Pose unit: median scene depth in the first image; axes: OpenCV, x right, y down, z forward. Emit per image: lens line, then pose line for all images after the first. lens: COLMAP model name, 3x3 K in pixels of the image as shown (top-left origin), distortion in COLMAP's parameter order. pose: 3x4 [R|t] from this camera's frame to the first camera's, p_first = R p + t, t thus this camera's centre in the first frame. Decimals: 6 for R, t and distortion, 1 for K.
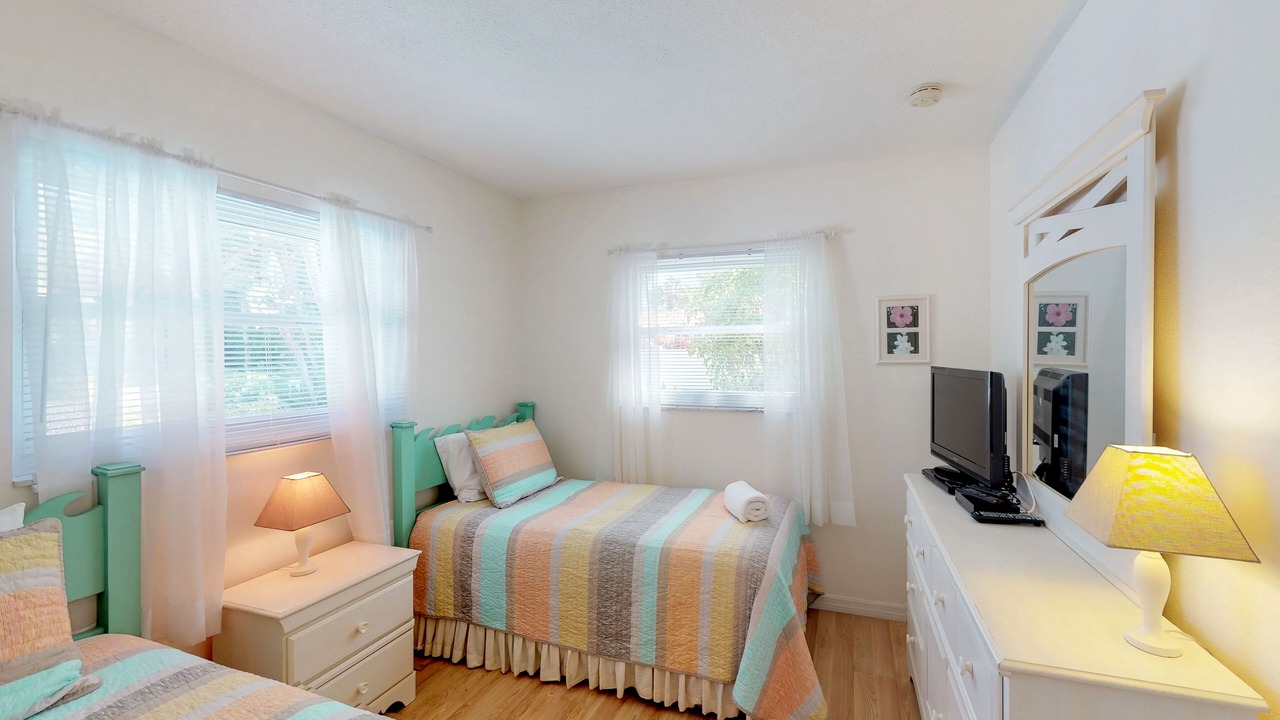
lens RADIAL K [[507.0, 0, 679.2], [0, 507.0, 349.5], [0, 0, 1]] dist [0.002439, -0.000871]
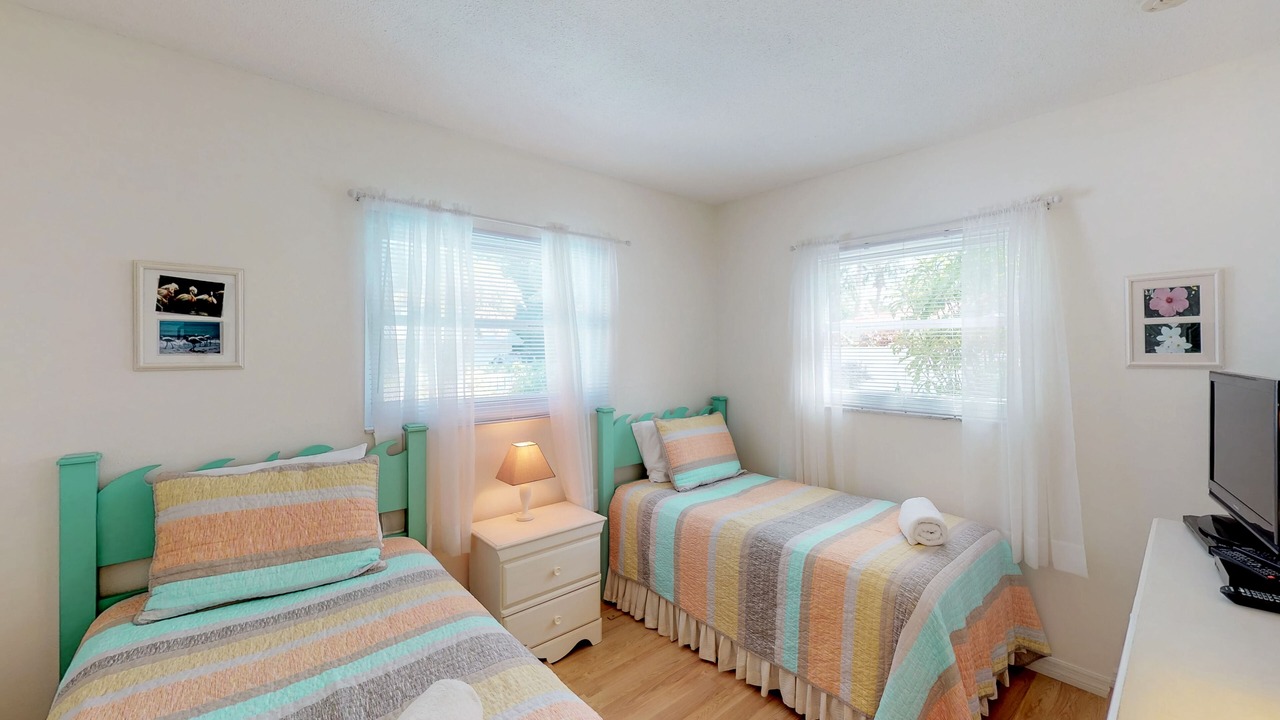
lens RADIAL K [[507.0, 0, 695.1], [0, 507.0, 346.9], [0, 0, 1]] dist [0.002439, -0.000871]
pose [[0.884309, 0.000729, -0.466901, 0.219675], [-0.001108, 0.999999, -0.000536, 0.001134], [0.466900, 0.000991, 0.884309, 0.054186]]
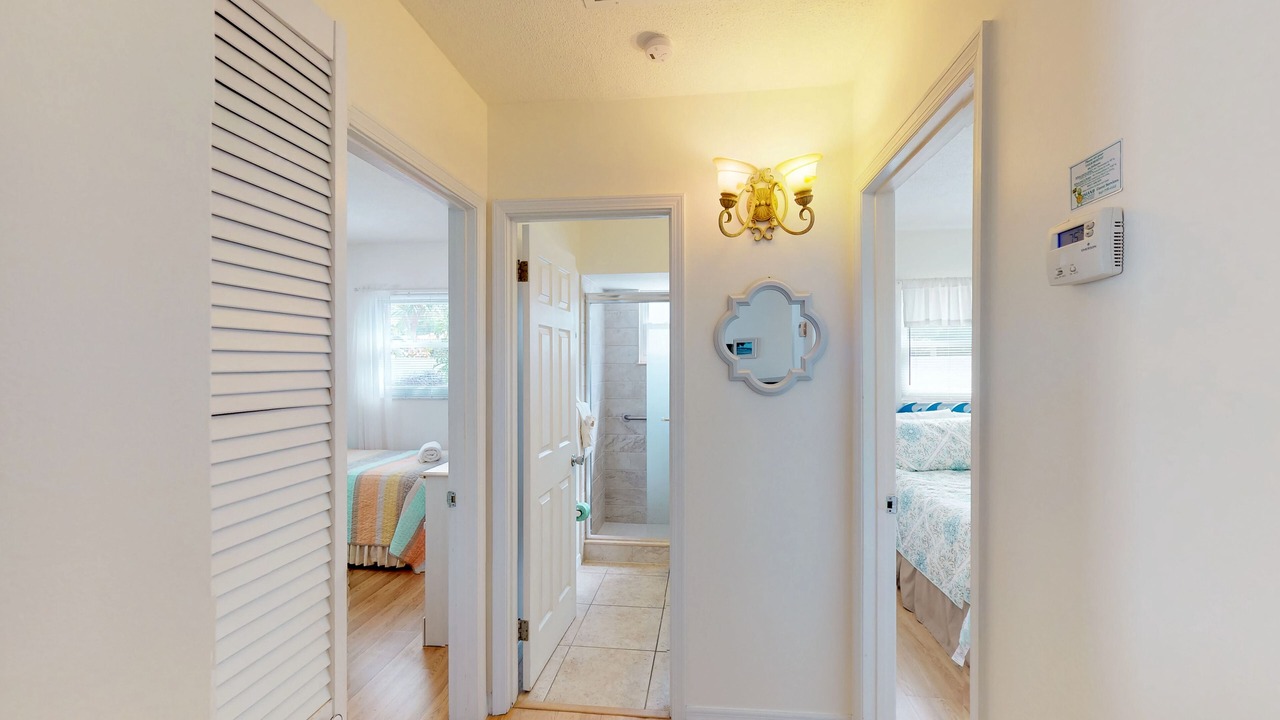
lens RADIAL K [[559.2, 0, 690.5], [0, 559.2, 360.6], [0, 0, 1]] dist [-0.000764, -0.000081]
pose [[0.982615, -0.003313, 0.185628, 0.691681], [0.003822, 0.999990, -0.002386, 0.020287], [-0.185618, 0.003054, 0.982617, -1.002581]]
